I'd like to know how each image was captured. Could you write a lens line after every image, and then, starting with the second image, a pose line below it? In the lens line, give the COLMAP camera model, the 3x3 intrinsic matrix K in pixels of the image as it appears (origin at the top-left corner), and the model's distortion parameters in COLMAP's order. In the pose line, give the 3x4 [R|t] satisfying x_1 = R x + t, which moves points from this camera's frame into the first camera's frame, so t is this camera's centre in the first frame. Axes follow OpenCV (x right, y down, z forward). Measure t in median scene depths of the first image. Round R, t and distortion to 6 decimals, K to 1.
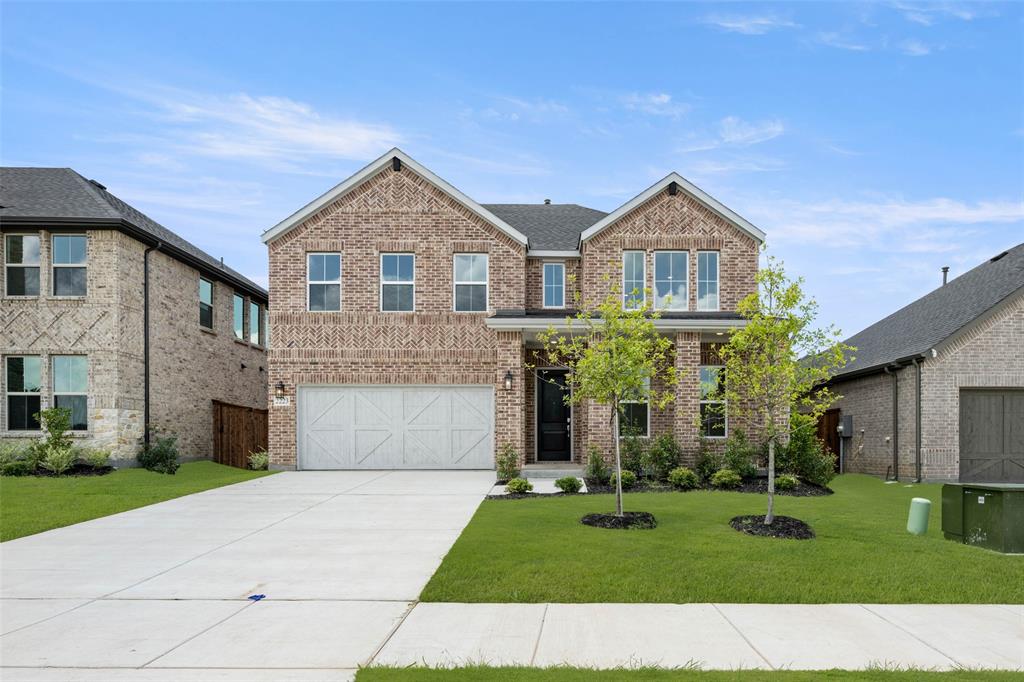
lens RADIAL K [[481.2, 0, 511.9], [0, 481.2, 348.5], [0, 0, 1]] dist [-0.001663, -0.000270]
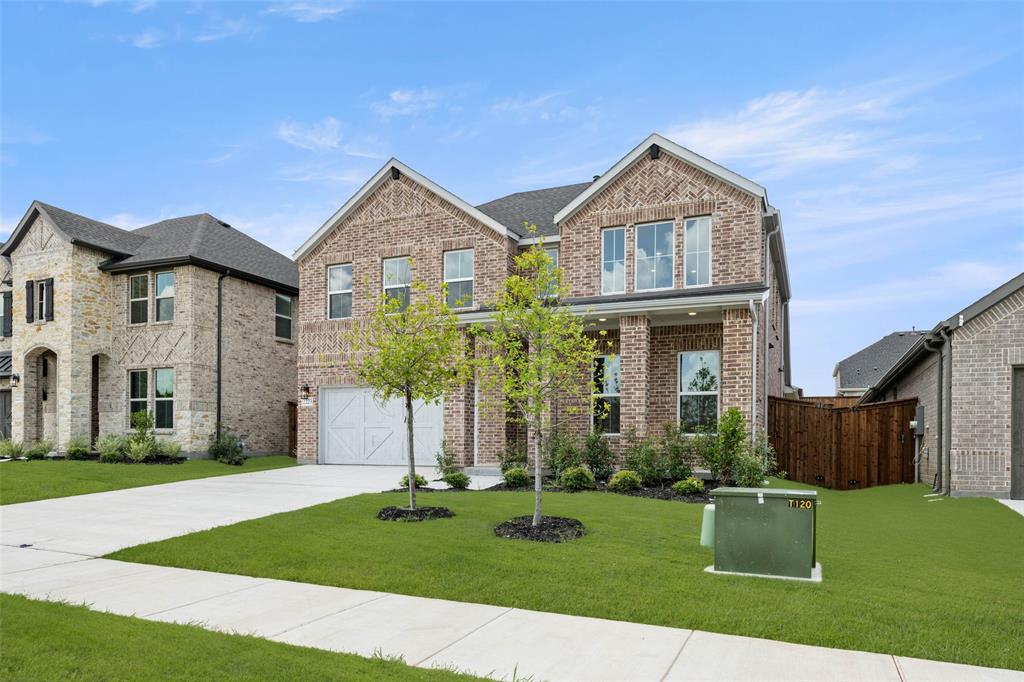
lens RADIAL K [[521.8, 0, 512.1], [0, 521.8, 334.9], [0, 0, 1]] dist [-0.000697, 0.000013]
pose [[0.942413, -0.060842, -0.328871, 0.380897], [0.057099, 0.998147, -0.021037, 0.007241], [0.329541, 0.001047, 0.944141, 0.013384]]
